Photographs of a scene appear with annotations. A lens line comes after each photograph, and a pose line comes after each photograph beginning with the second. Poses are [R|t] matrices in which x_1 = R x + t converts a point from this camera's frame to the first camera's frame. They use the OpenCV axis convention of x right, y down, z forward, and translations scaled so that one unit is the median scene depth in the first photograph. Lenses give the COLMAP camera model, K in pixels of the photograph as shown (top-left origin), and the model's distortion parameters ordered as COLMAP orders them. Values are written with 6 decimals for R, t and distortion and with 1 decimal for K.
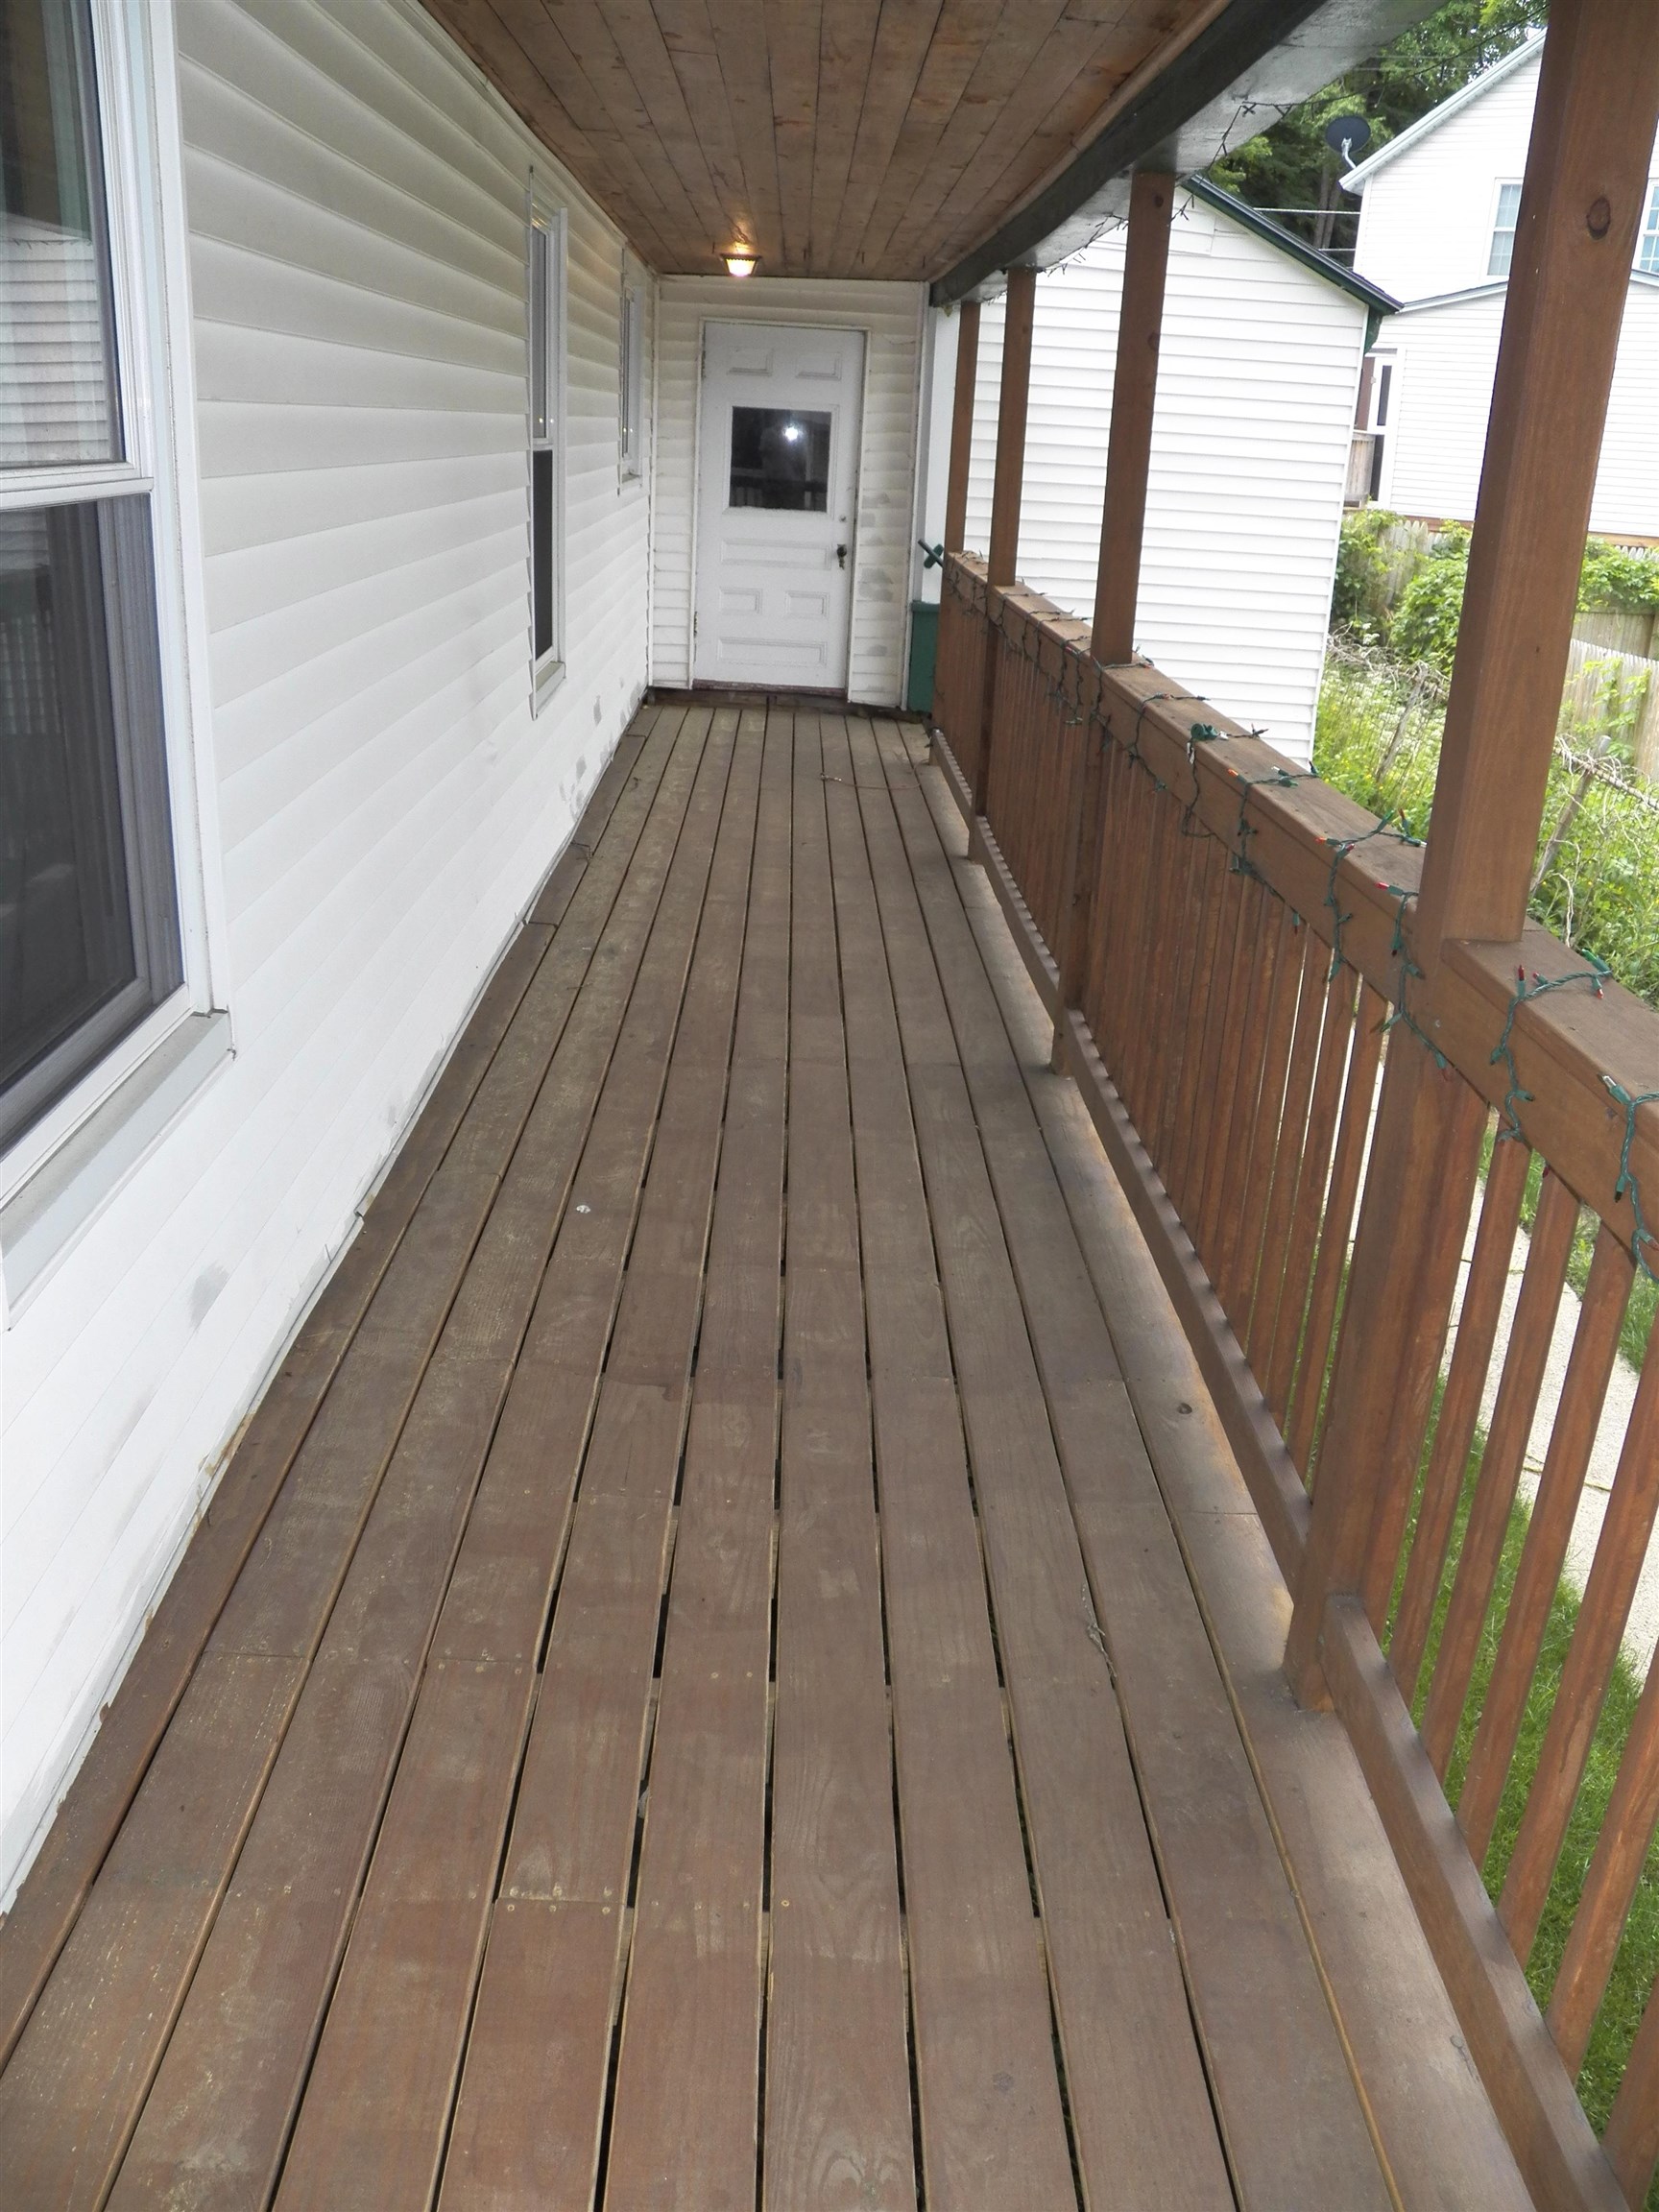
lens RADIAL K [[1804.5, 0, 827.2], [0, 1804.5, 1114.2], [0, 0, 1]] dist [-0.127055, 0.084237]
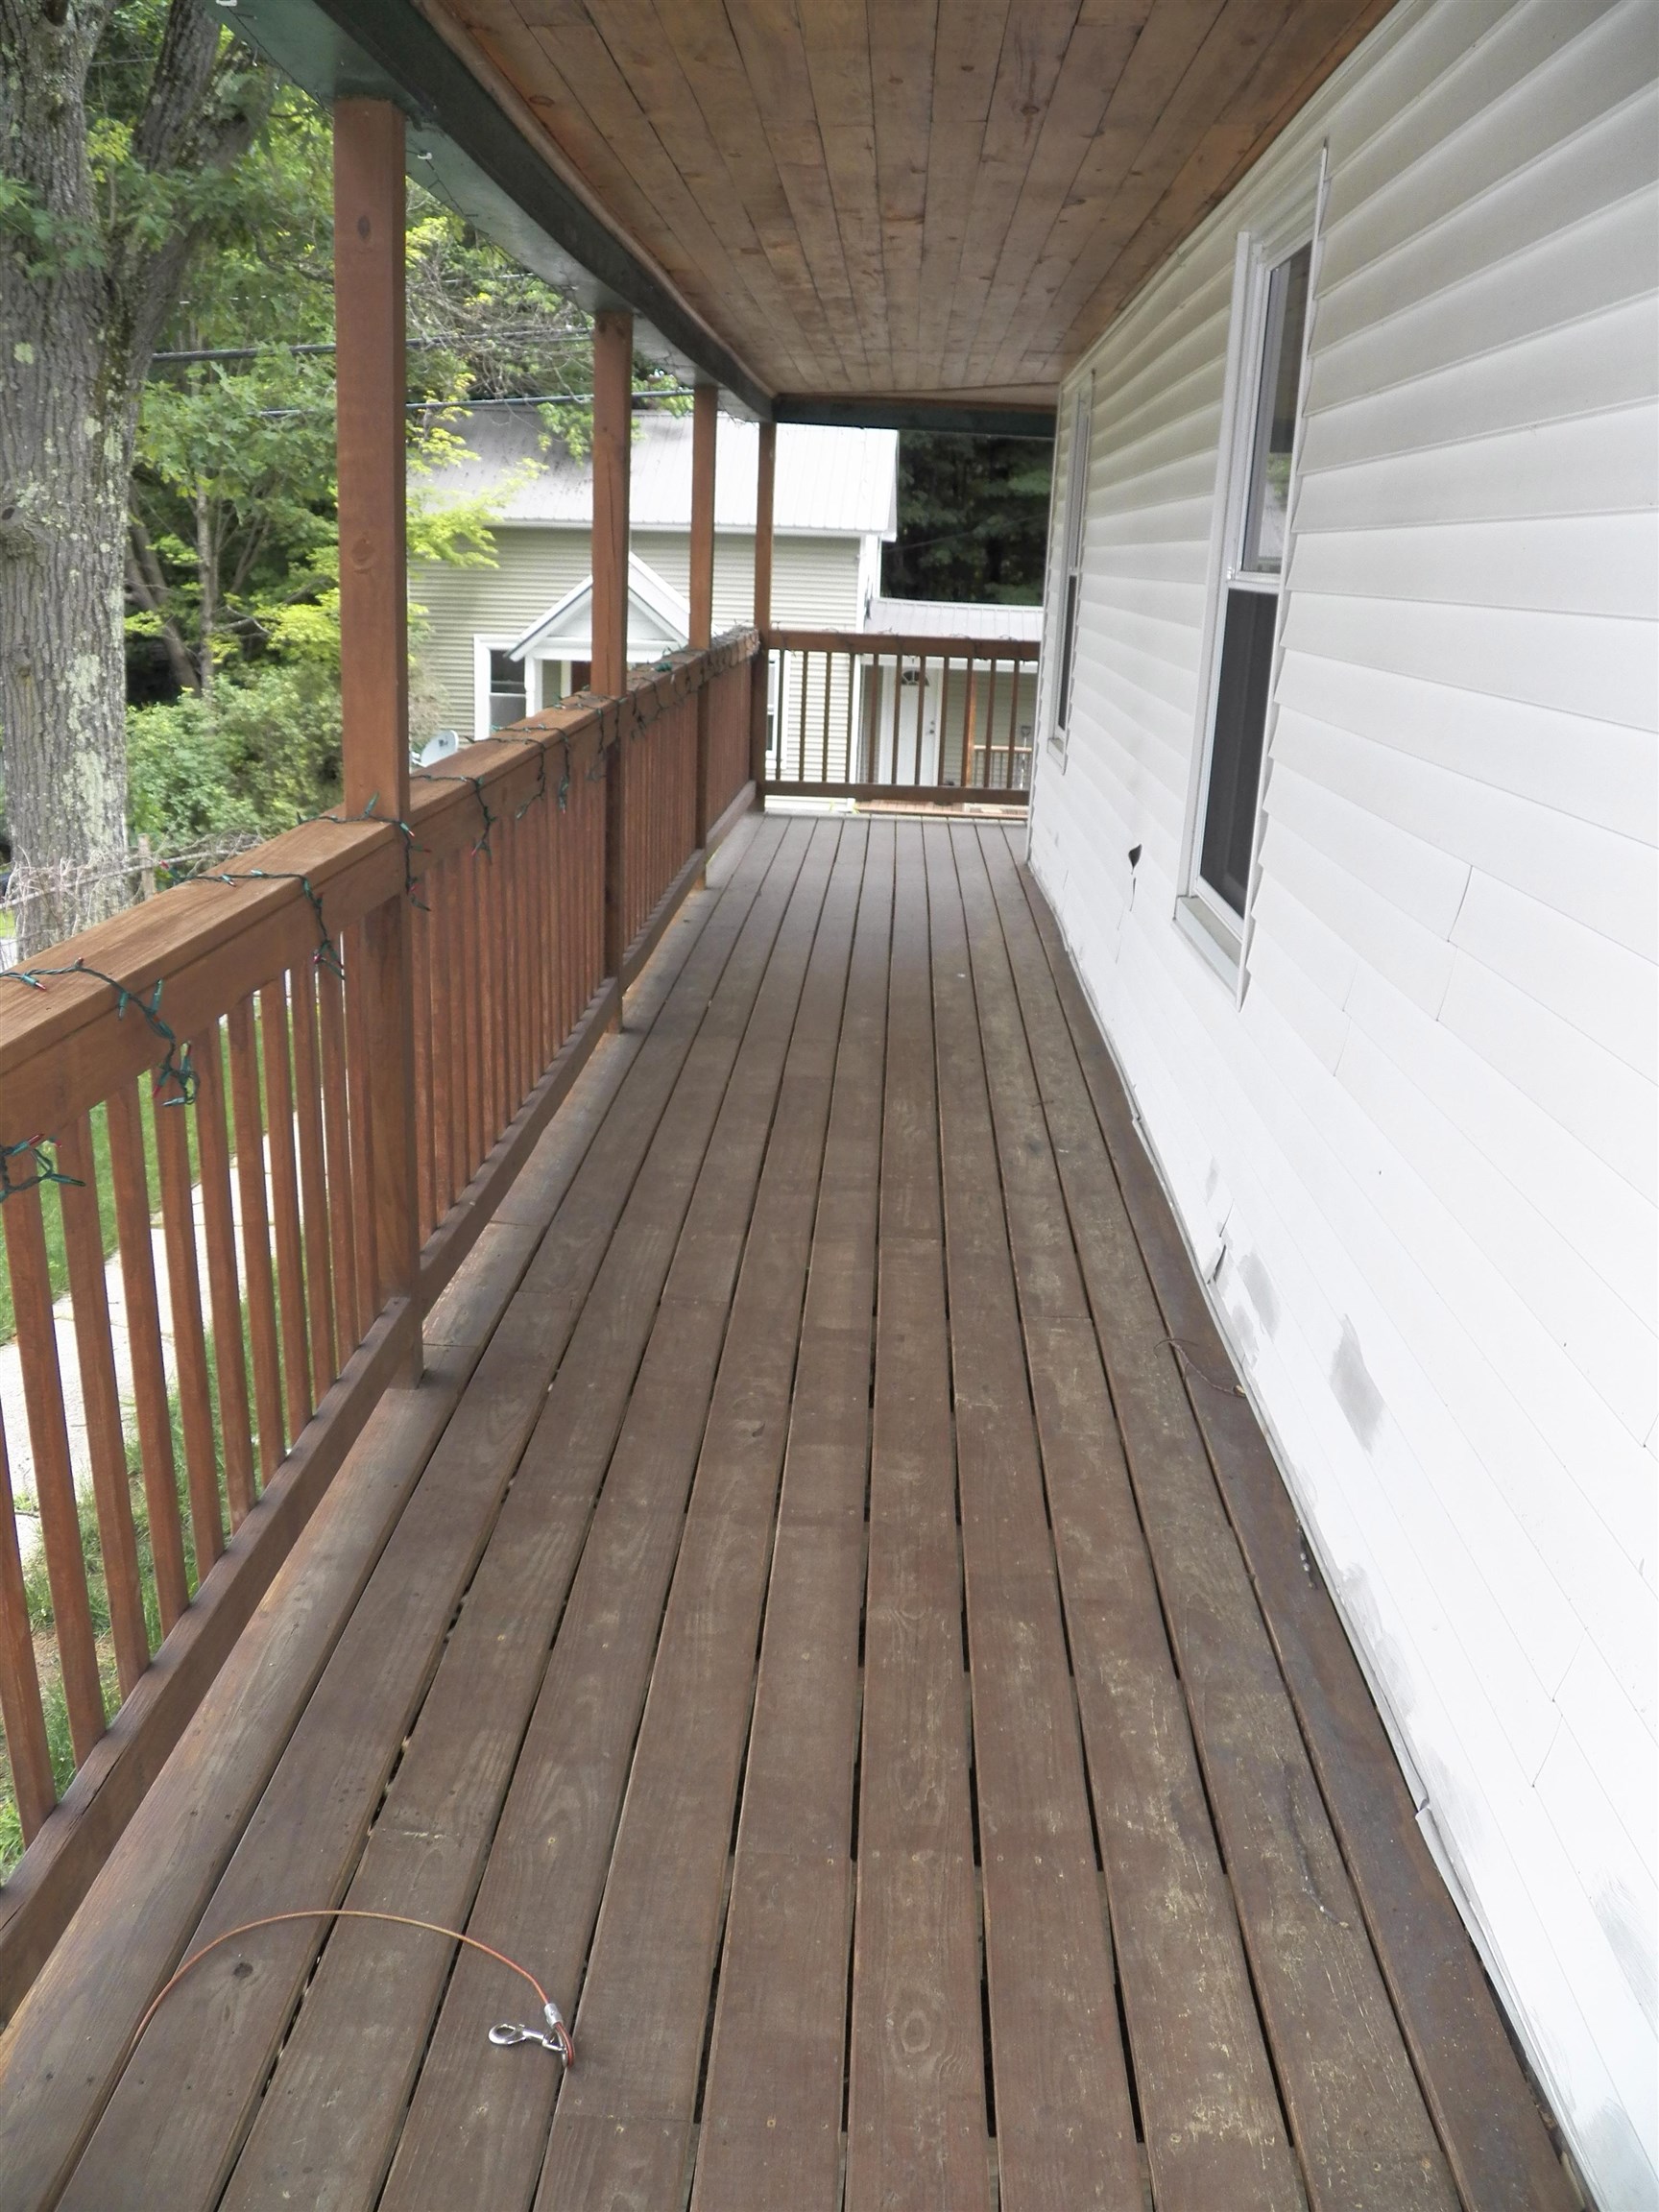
lens RADIAL K [[1804.5, 0, 814.9], [0, 1804.5, 1105.1], [0, 0, 1]] dist [-0.127055, 0.084237]
pose [[-0.994264, -0.101516, 0.033682, -0.045719], [-0.058832, 0.782060, 0.620420, -0.670087], [-0.089324, 0.614879, -0.783547, 1.766233]]
